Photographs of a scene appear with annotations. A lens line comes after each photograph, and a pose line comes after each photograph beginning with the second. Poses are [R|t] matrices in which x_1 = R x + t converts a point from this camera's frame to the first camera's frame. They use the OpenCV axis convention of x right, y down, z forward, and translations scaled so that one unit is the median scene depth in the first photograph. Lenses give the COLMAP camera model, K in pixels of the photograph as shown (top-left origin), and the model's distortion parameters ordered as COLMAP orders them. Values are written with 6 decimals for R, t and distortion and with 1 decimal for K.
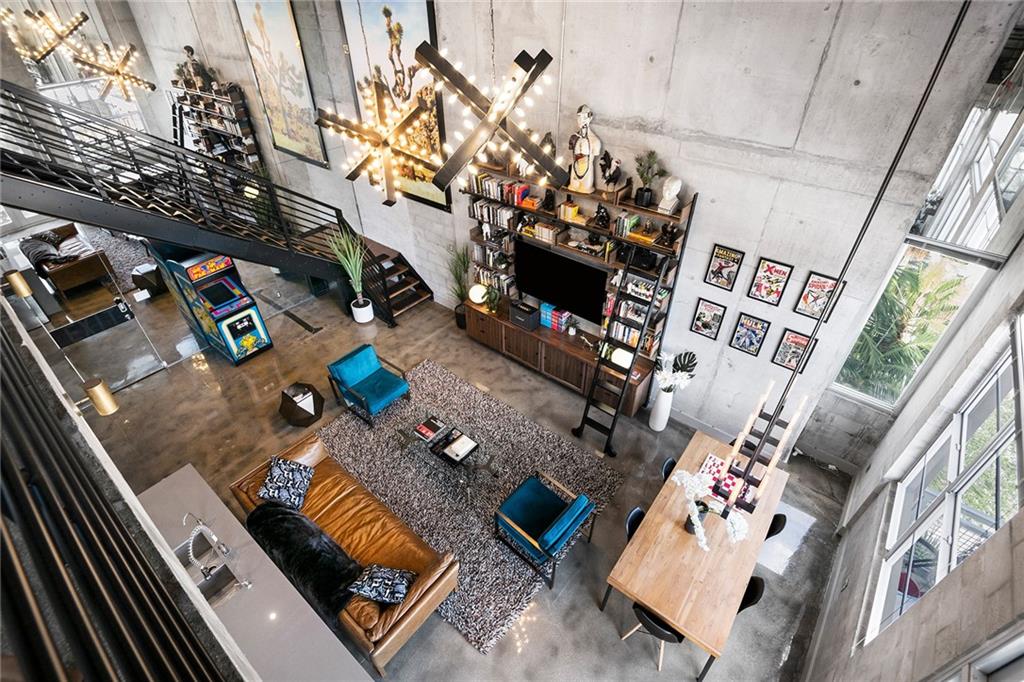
lens RADIAL K [[470.7, 0, 521.2], [0, 470.7, 331.7], [0, 0, 1]] dist [0.001236, -0.018619]
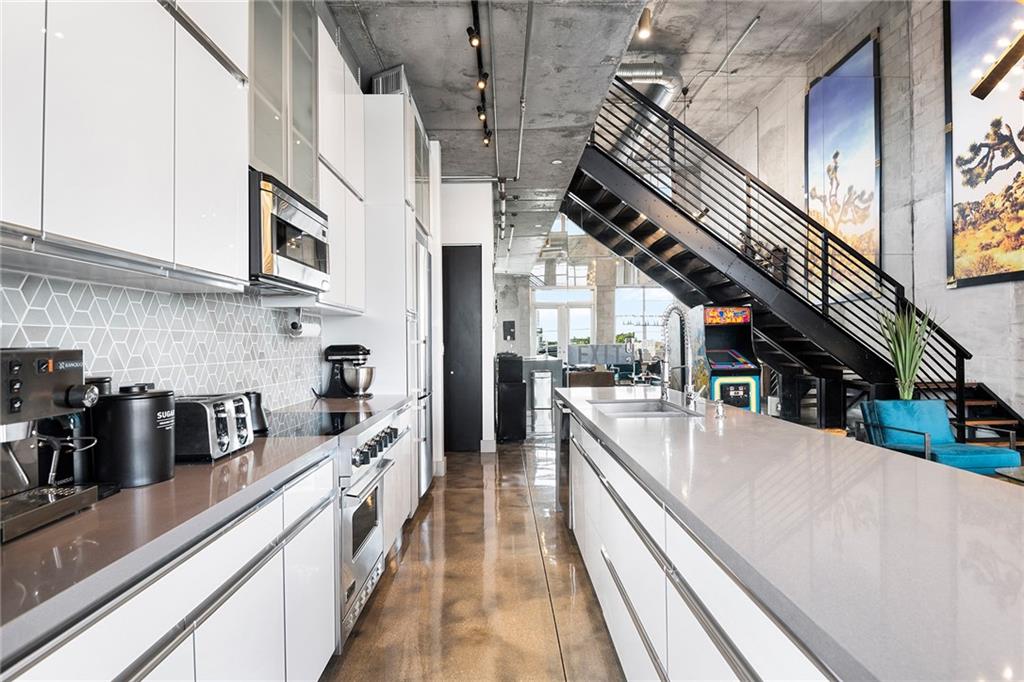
lens RADIAL K [[536.5, 0, 515.9], [0, 536.5, 345.0], [0, 0, 1]] dist [-0.000818, -0.012745]
pose [[0.640197, 0.000182, -0.768211, -0.150861], [-0.460731, 0.800282, -0.383766, 0.511650], [0.614716, 0.599624, 0.512422, 0.288643]]
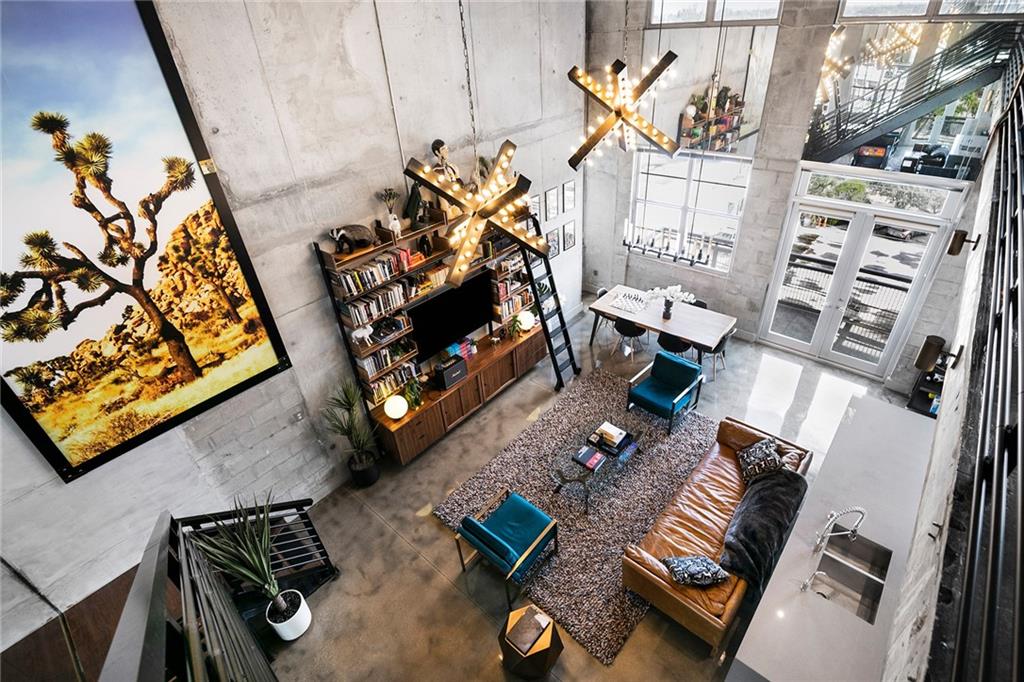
lens RADIAL K [[483.5, 0, 513.9], [0, 483.5, 329.8], [0, 0, 1]] dist [-0.001978, -0.021588]
pose [[0.049755, -0.539992, 0.840198, -0.809437], [0.647938, 0.657643, 0.384295, -0.407782], [-0.760067, 0.525275, 0.382602, 0.545148]]
